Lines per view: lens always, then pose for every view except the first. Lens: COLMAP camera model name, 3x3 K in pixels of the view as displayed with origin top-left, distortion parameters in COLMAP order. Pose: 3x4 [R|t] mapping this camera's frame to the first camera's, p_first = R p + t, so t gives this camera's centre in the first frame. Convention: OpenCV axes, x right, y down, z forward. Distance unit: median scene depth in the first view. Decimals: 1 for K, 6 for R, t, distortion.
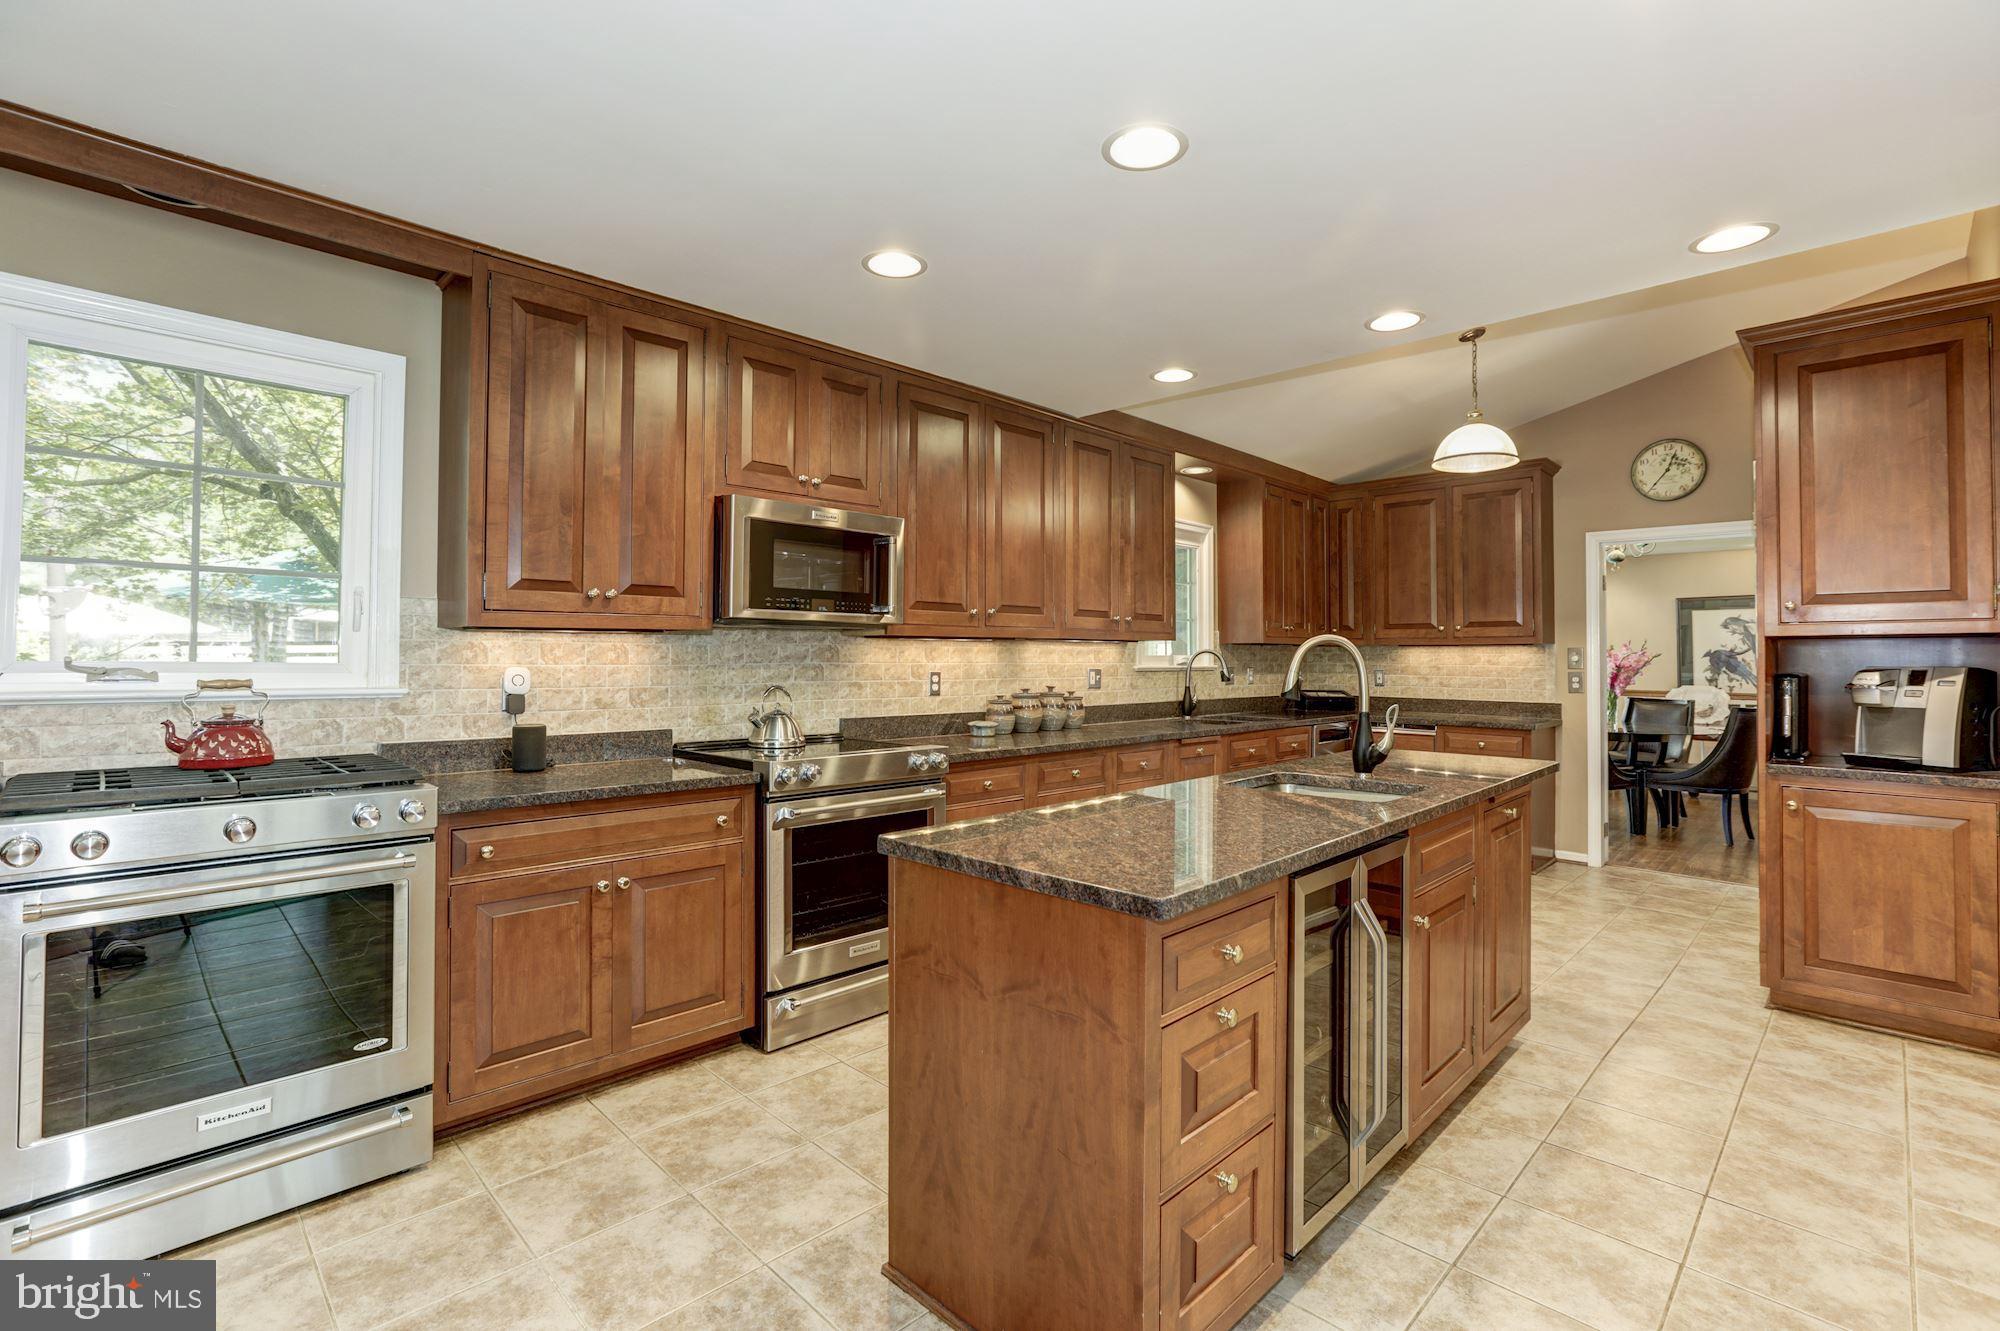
lens RADIAL K [[901.4, 0, 1008.2], [0, 901.4, 635.4], [0, 0, 1]] dist [-0.036144, 0.005692]
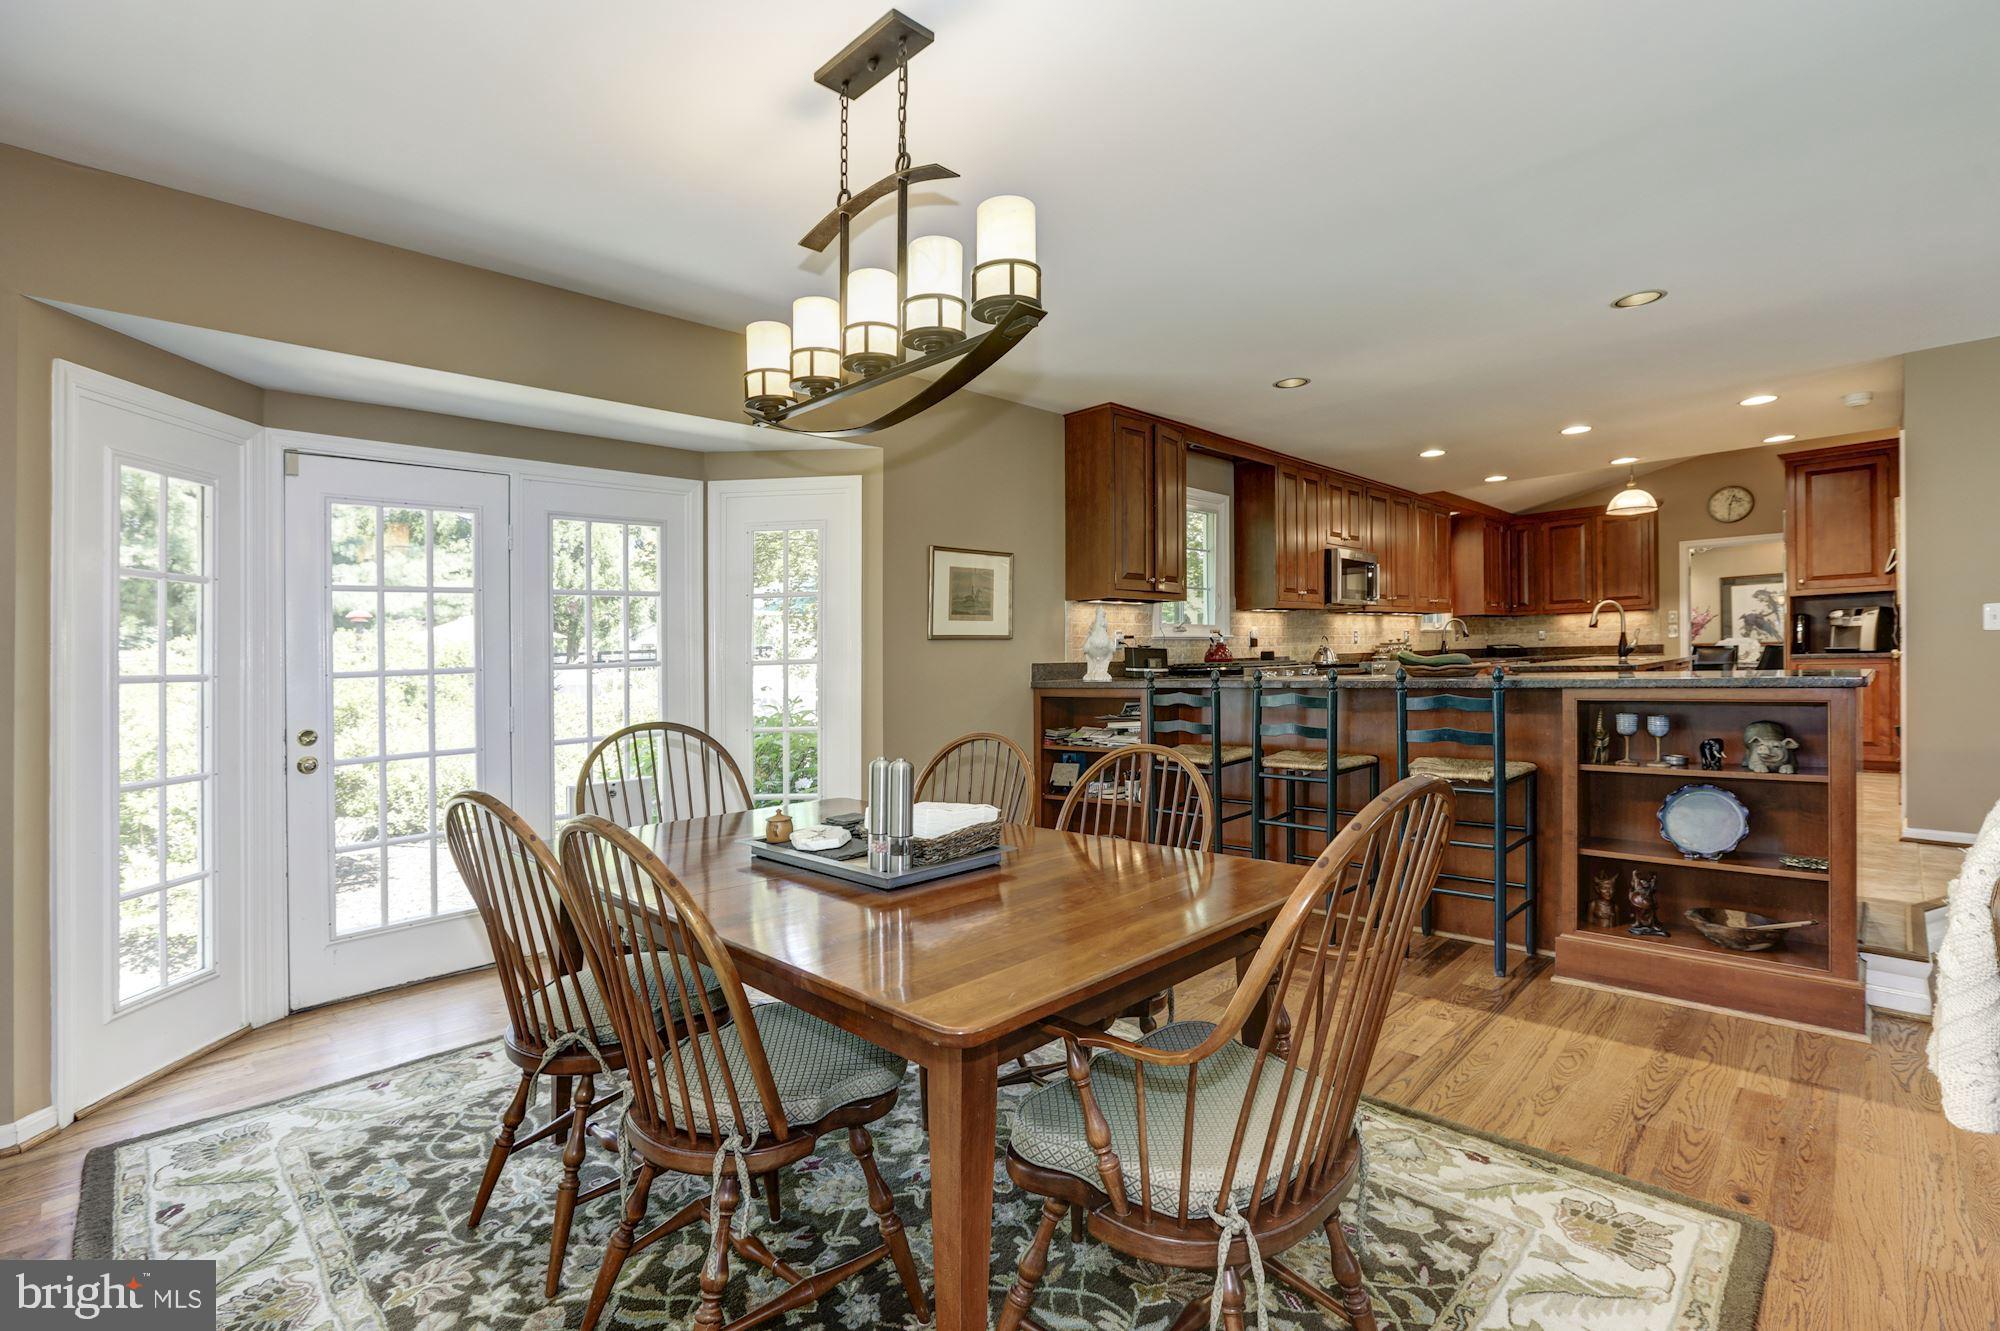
lens RADIAL K [[901.4, 0, 992.3], [0, 901.4, 683.7], [0, 0, 1]] dist [-0.036144, 0.005692]
pose [[0.999168, -0.035396, -0.020246, -0.631409], [0.036390, 0.998034, 0.051020, 0.020688], [0.018401, -0.051715, 0.998492, -0.715366]]
